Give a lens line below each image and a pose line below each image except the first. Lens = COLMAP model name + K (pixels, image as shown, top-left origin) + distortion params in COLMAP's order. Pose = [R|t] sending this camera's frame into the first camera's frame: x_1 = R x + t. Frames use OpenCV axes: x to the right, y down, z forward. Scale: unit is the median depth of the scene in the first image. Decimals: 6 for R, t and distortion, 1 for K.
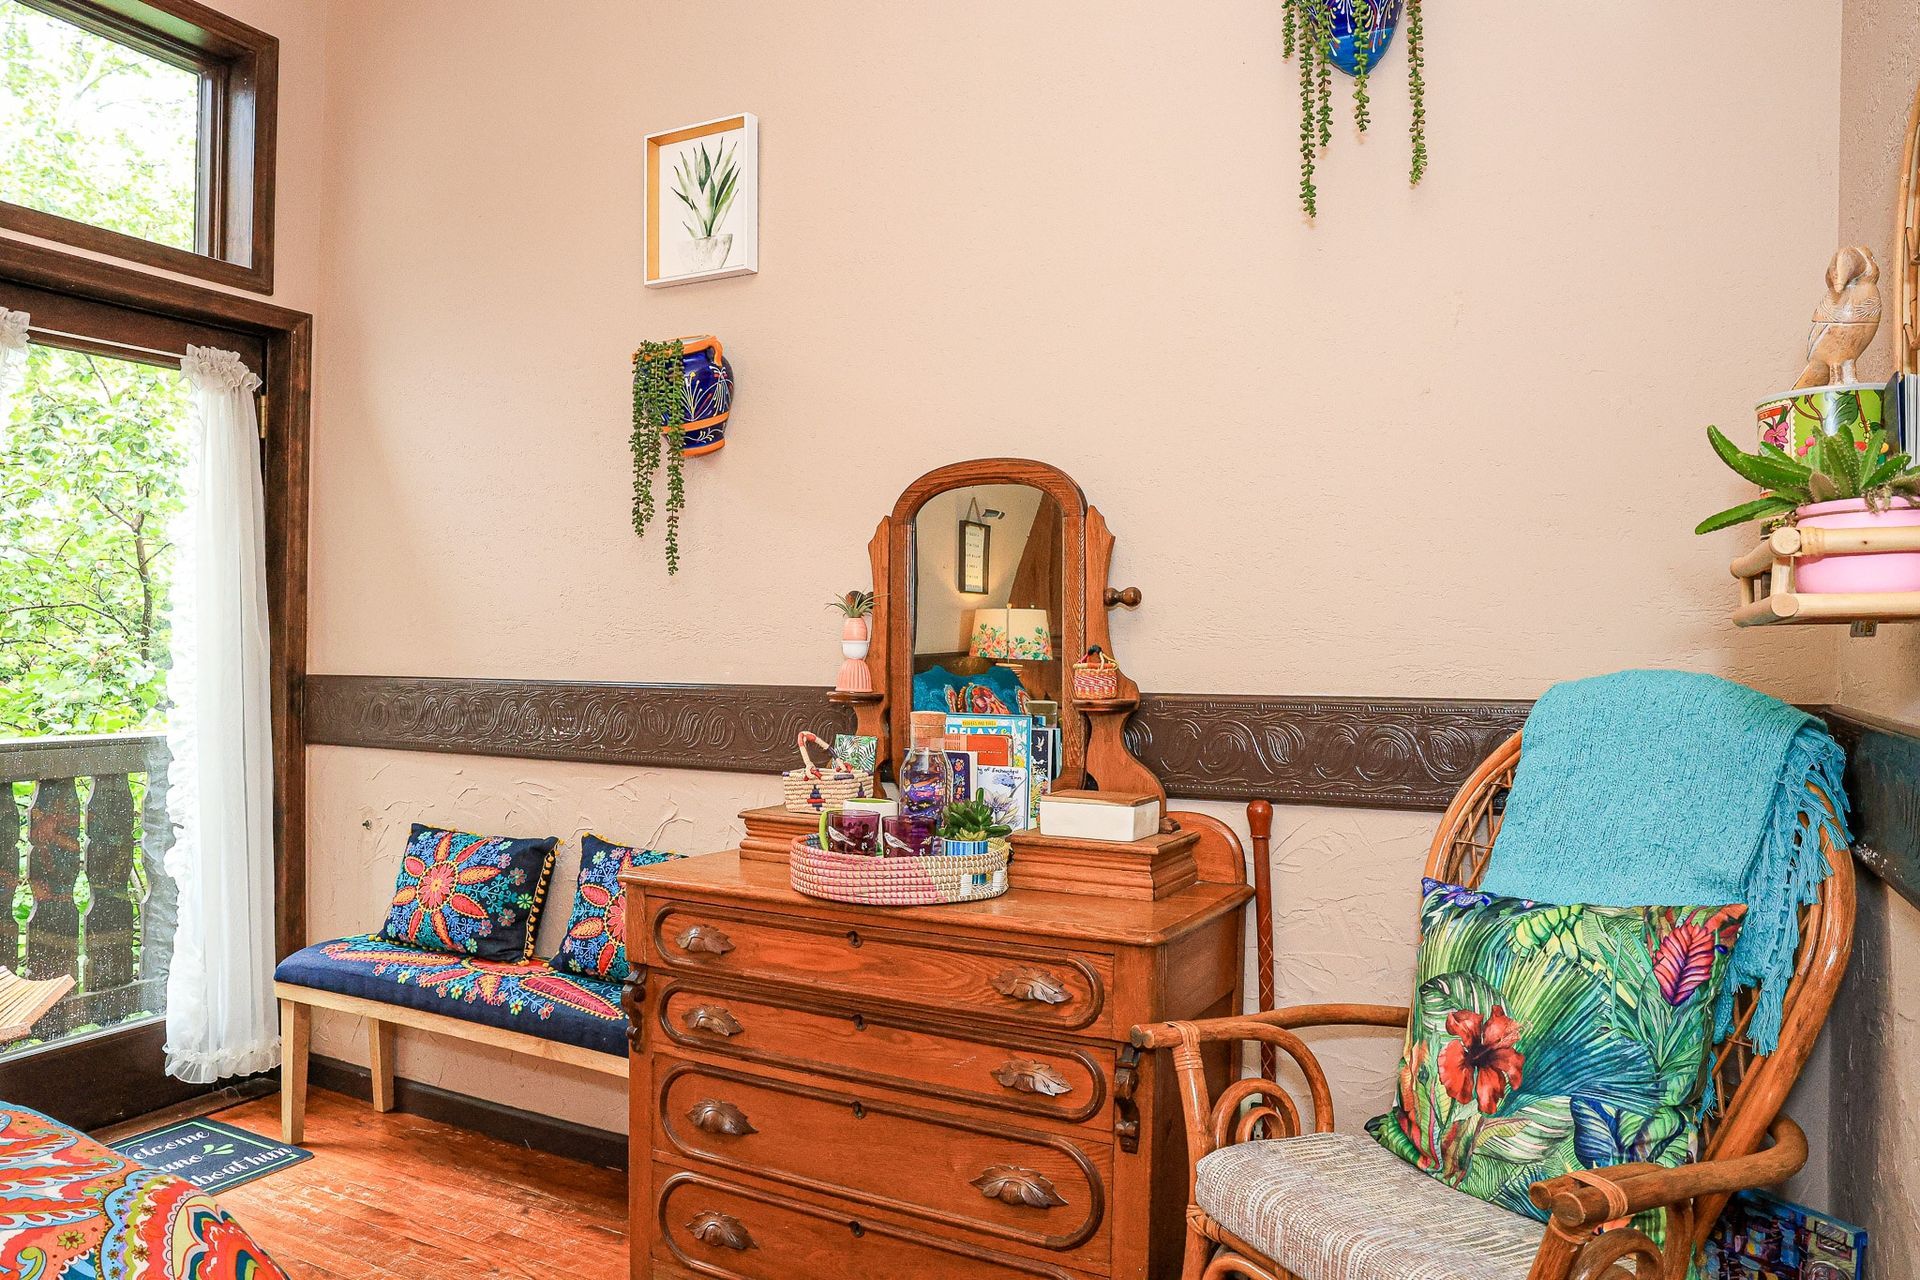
lens RADIAL K [[1317.7, 0, 962.4], [0, 1317.7, 641.0], [0, 0, 1]] dist [-0.114734, 0.096619]
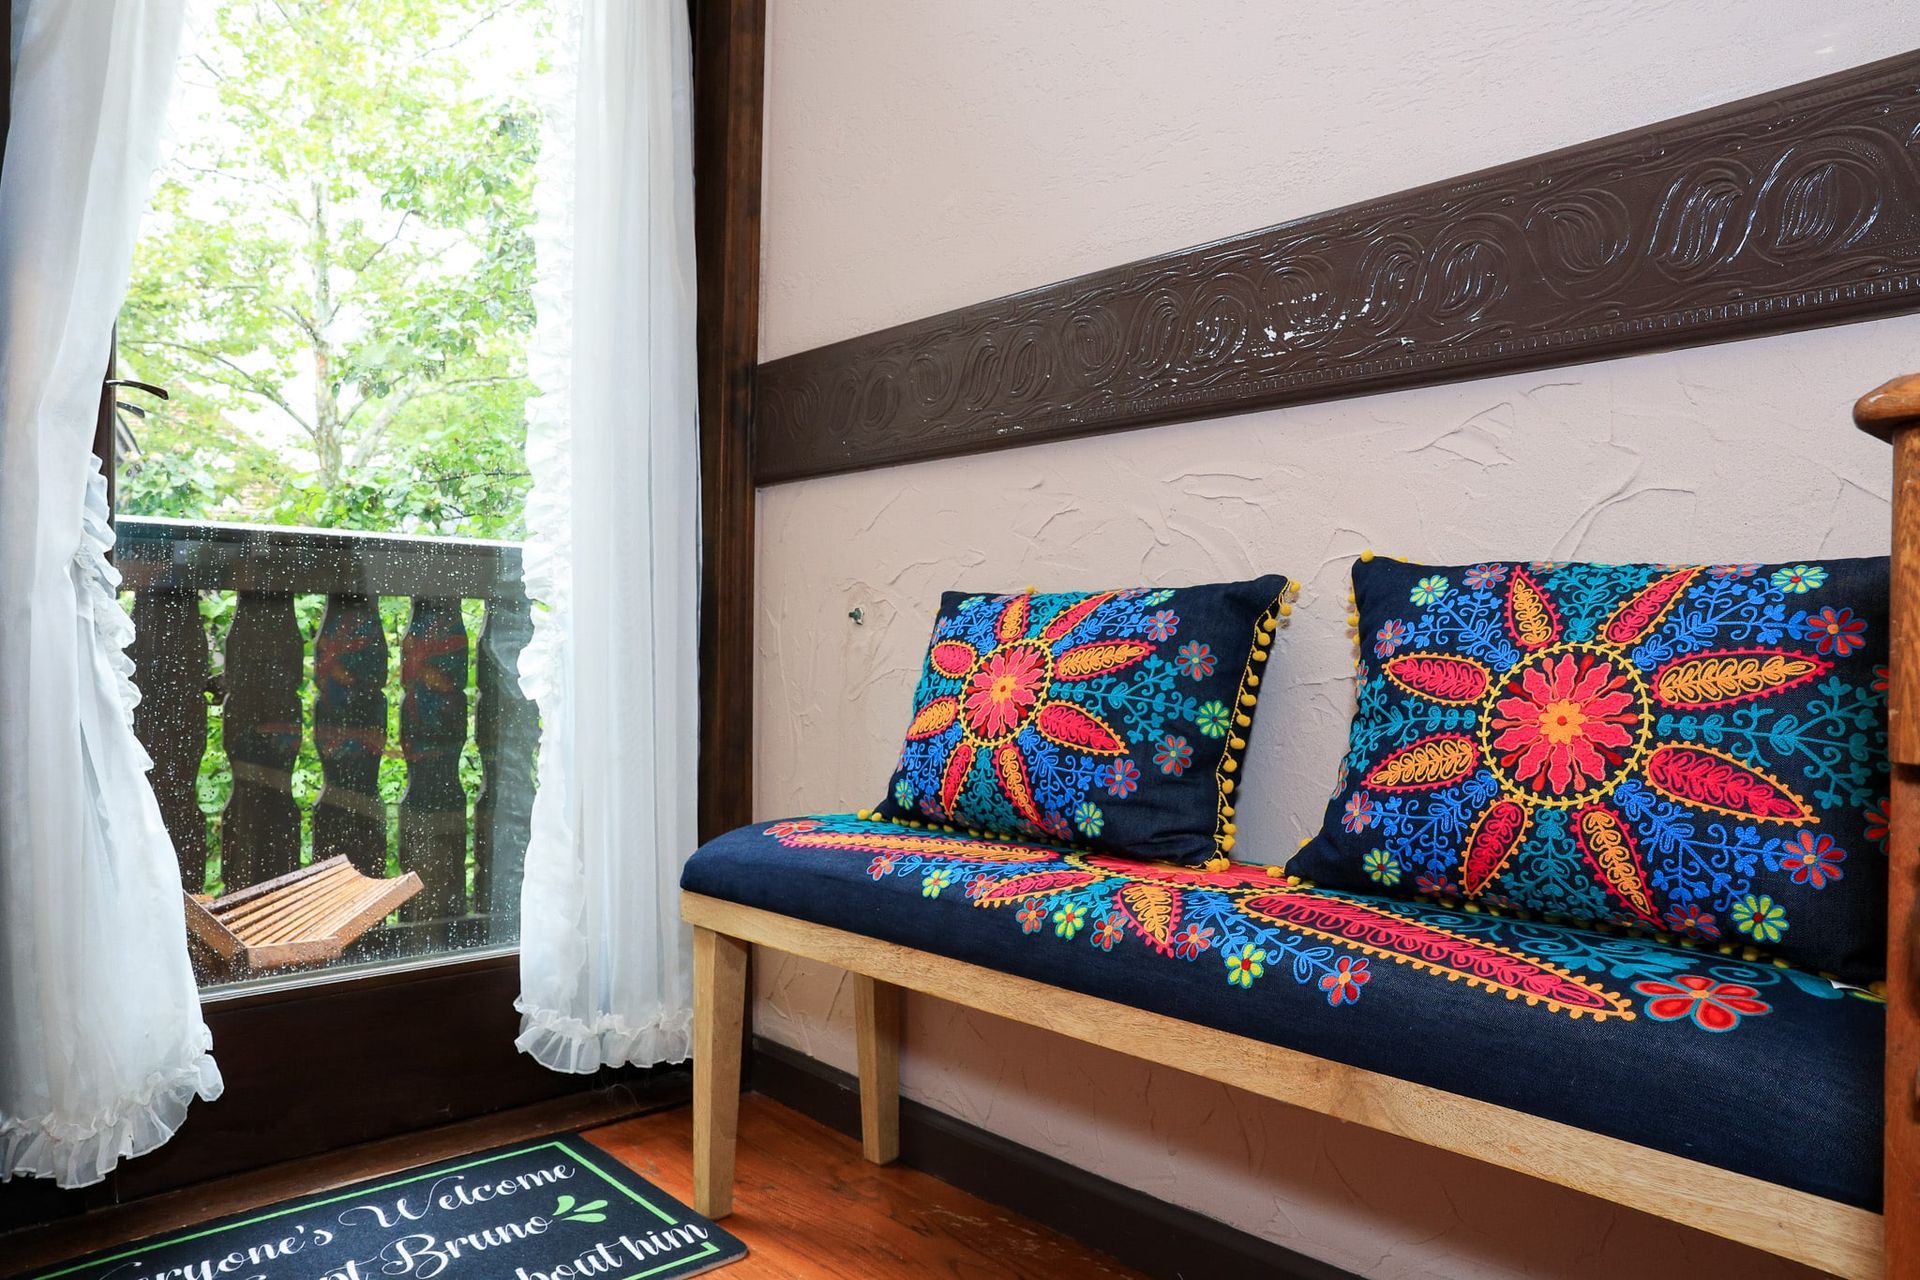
lens RADIAL K [[1317.7, 0, 962.4], [0, 1317.7, 641.0], [0, 0, 1]] dist [-0.114734, 0.096619]
pose [[0.939609, -0.001595, -0.342247, -0.266072], [-0.000433, 0.999983, -0.005848, 0.175947], [0.342251, 0.005643, 0.939592, 0.571179]]
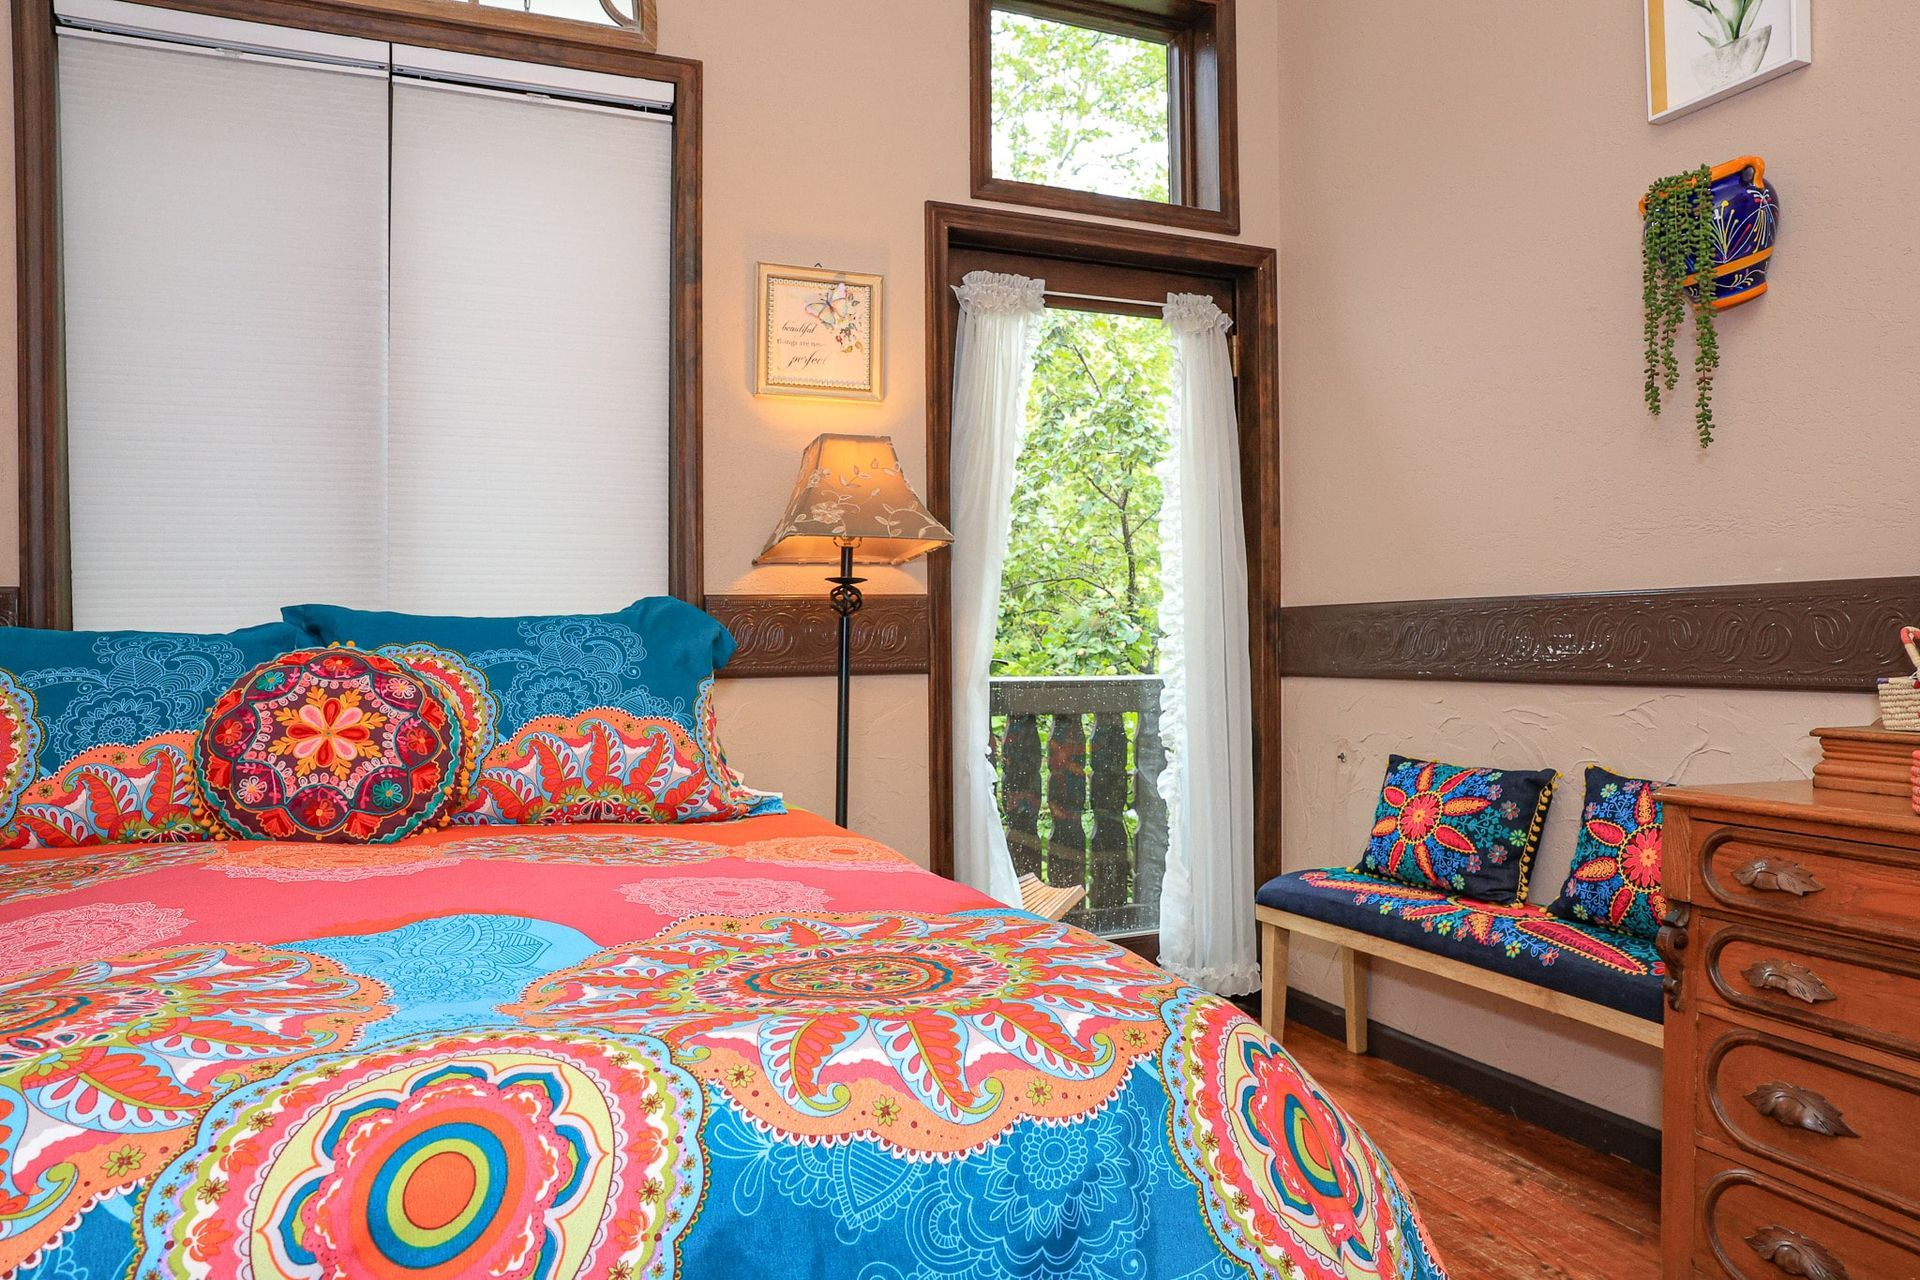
lens RADIAL K [[1317.7, 0, 962.4], [0, 1317.7, 641.0], [0, 0, 1]] dist [-0.114734, 0.096619]
pose [[0.772308, -0.012750, -0.635121, -0.063797], [0.014147, 0.999896, -0.002870, 0.060577], [0.635091, -0.006768, 0.772407, 0.064955]]
